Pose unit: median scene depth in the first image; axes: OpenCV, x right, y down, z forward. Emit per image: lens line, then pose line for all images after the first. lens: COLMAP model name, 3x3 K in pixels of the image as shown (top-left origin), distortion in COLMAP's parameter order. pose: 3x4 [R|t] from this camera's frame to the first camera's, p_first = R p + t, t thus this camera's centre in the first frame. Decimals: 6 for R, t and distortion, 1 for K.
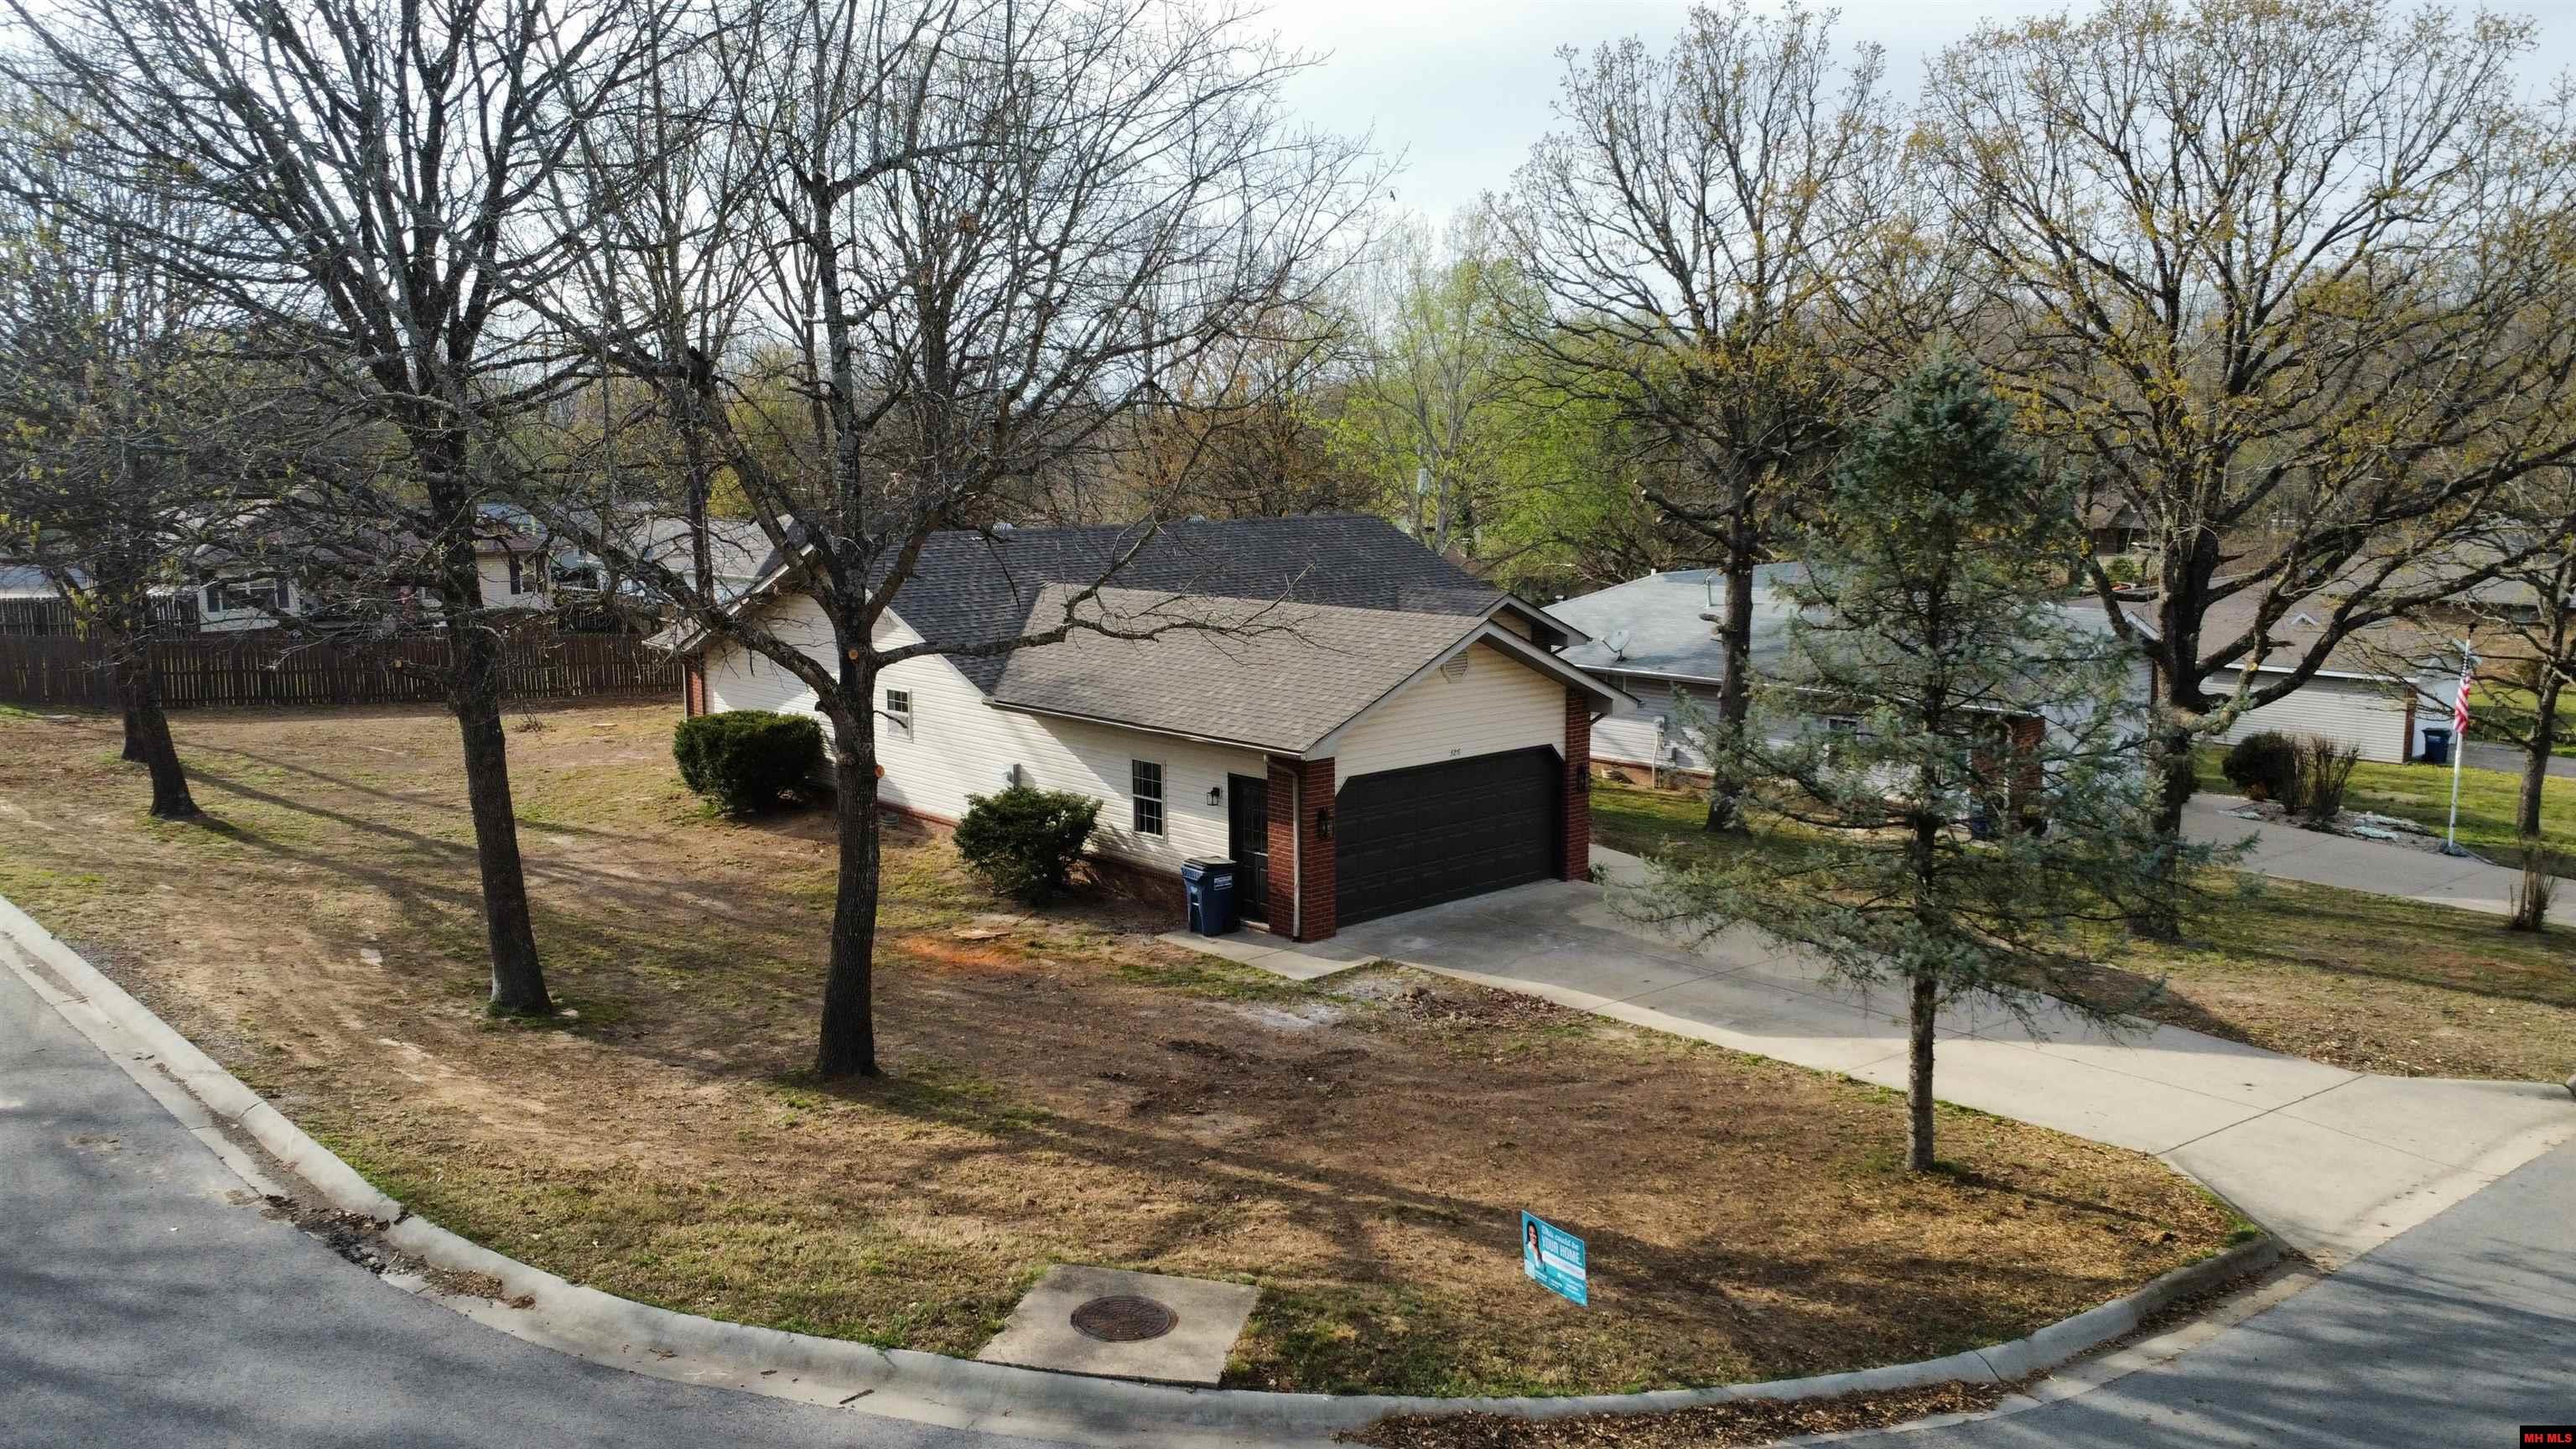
lens RADIAL K [[1946.7, 0, 1288.0], [0, 1946.7, 724.5], [0, 0, 1]] dist [0.002351, 0.002044]
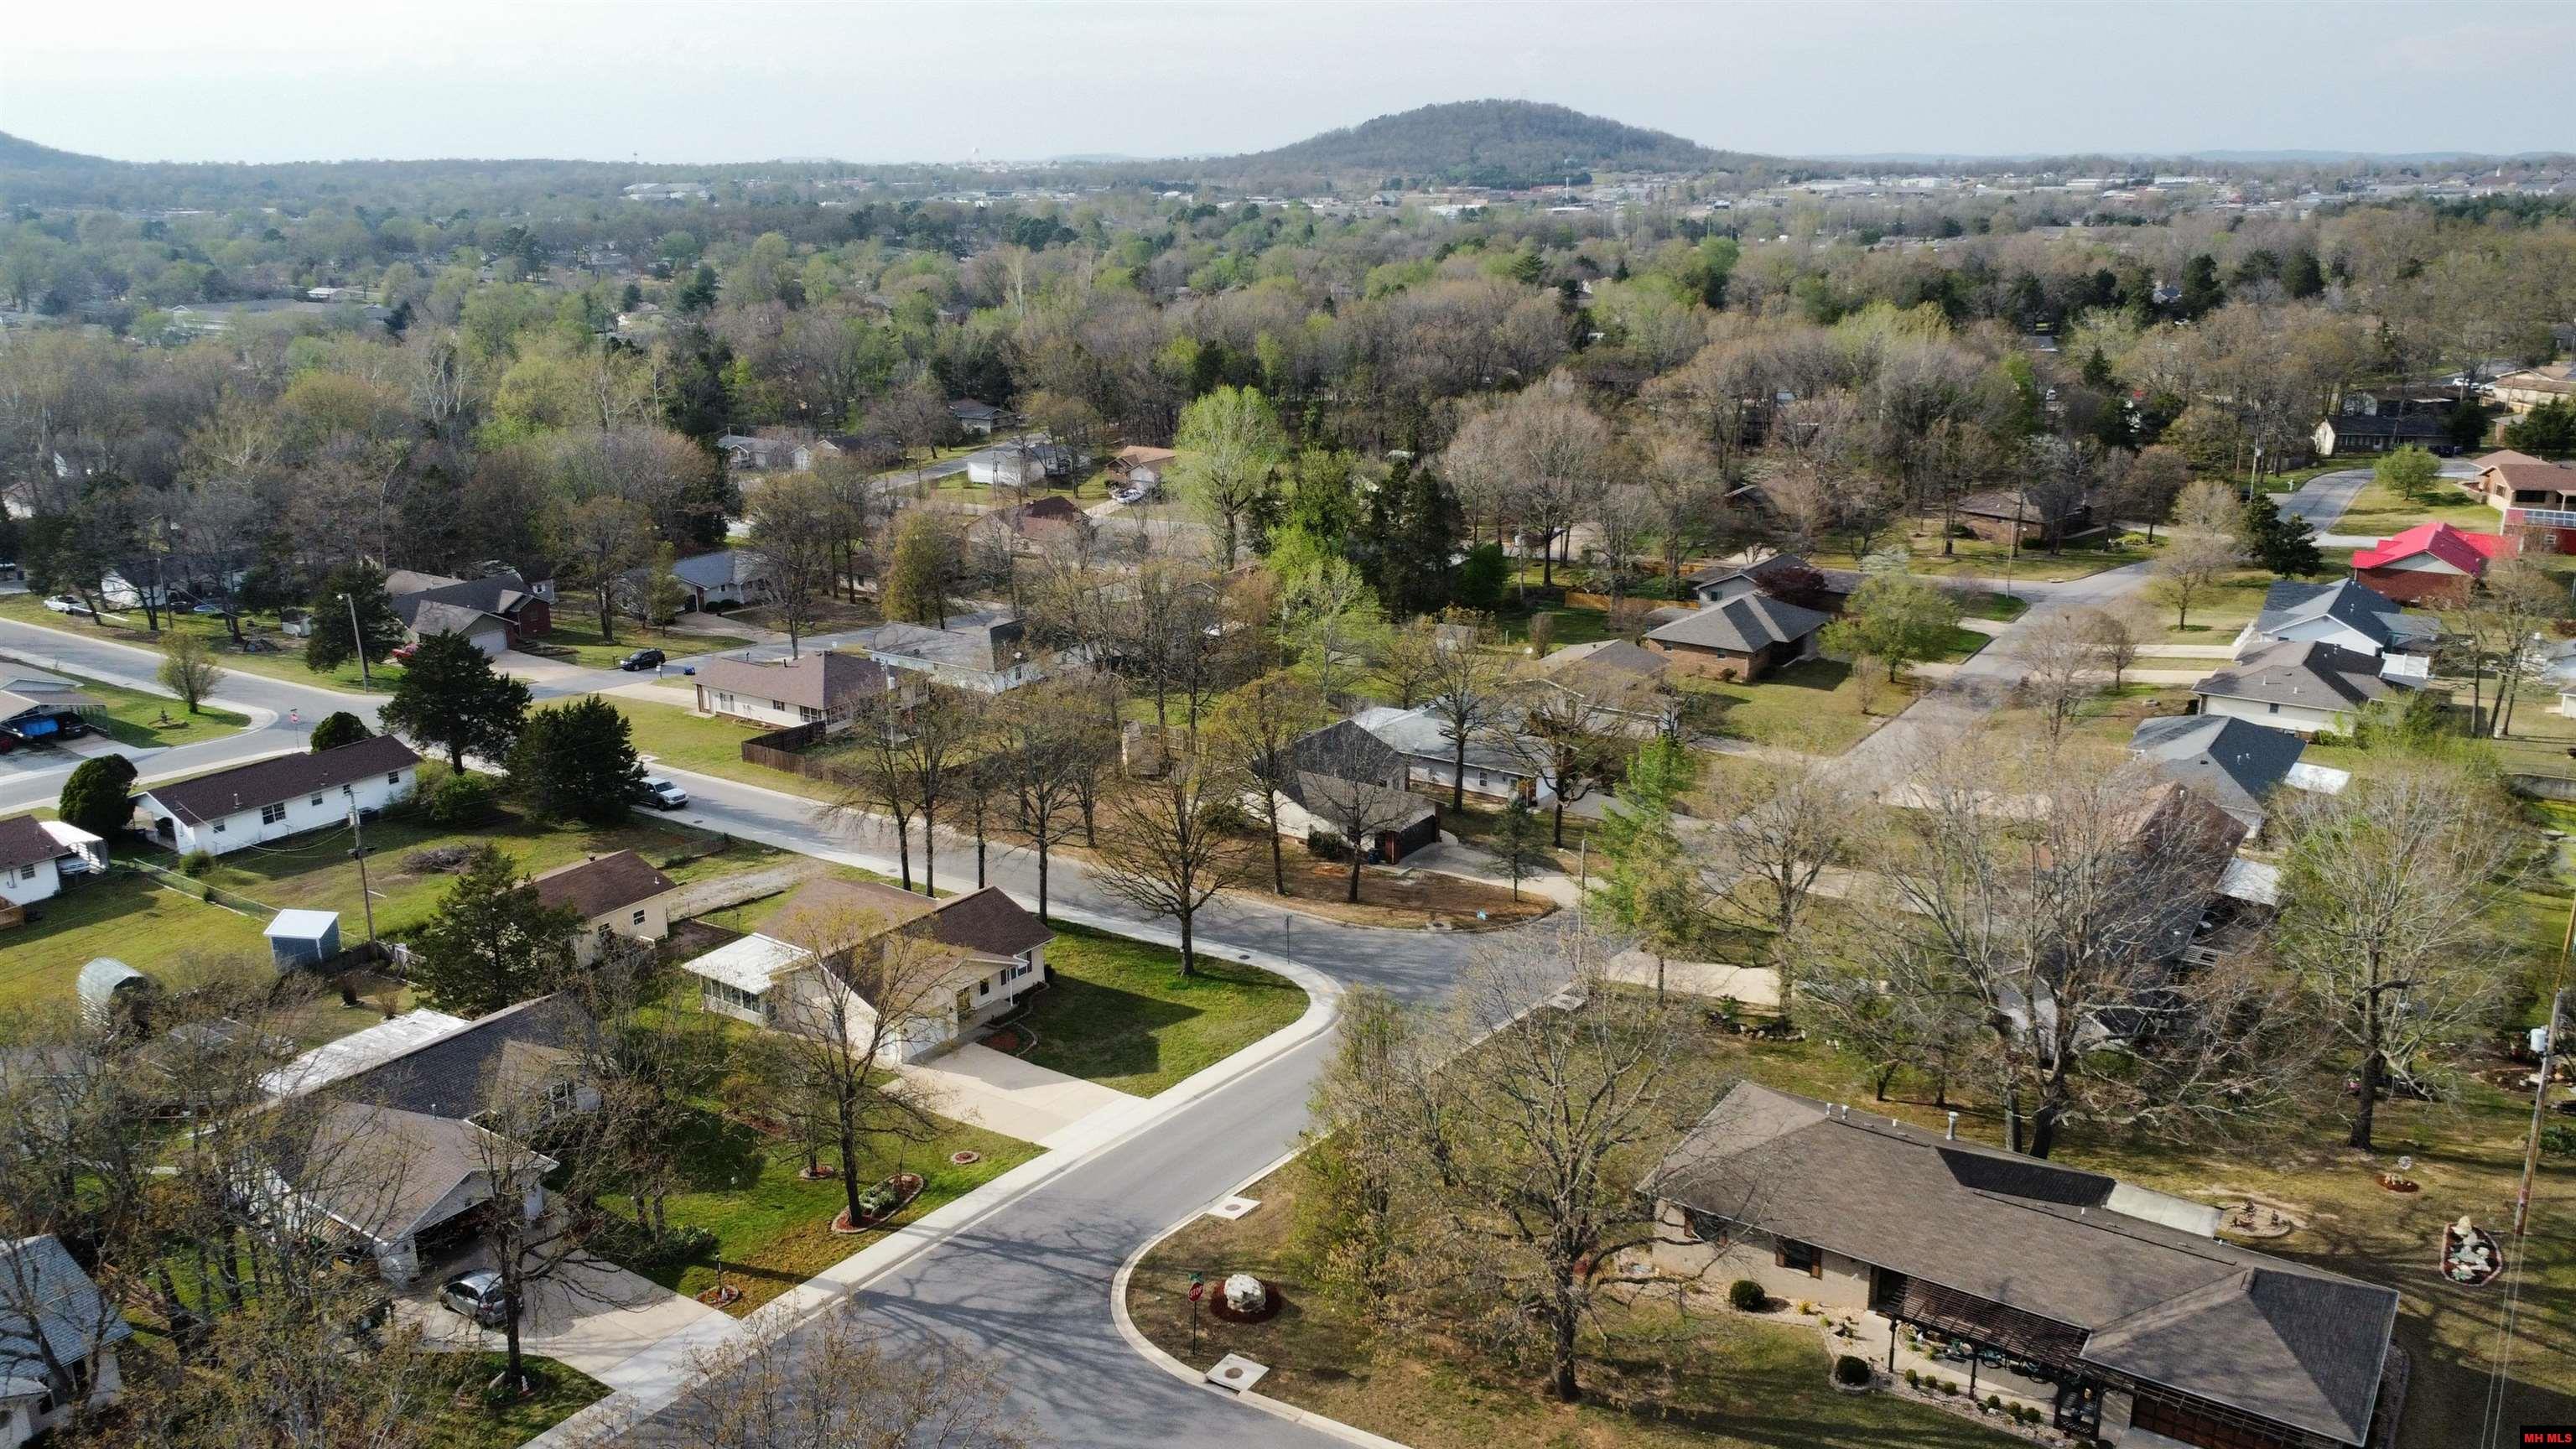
lens RADIAL K [[1946.7, 0, 1288.0], [0, 1946.7, 724.5], [0, 0, 1]] dist [0.002351, 0.002044]
pose [[0.974985, -0.086673, 0.204674, -1.212336], [0.056518, 0.987245, 0.148838, -0.972788], [-0.214963, -0.133547, 0.967448, -3.611812]]
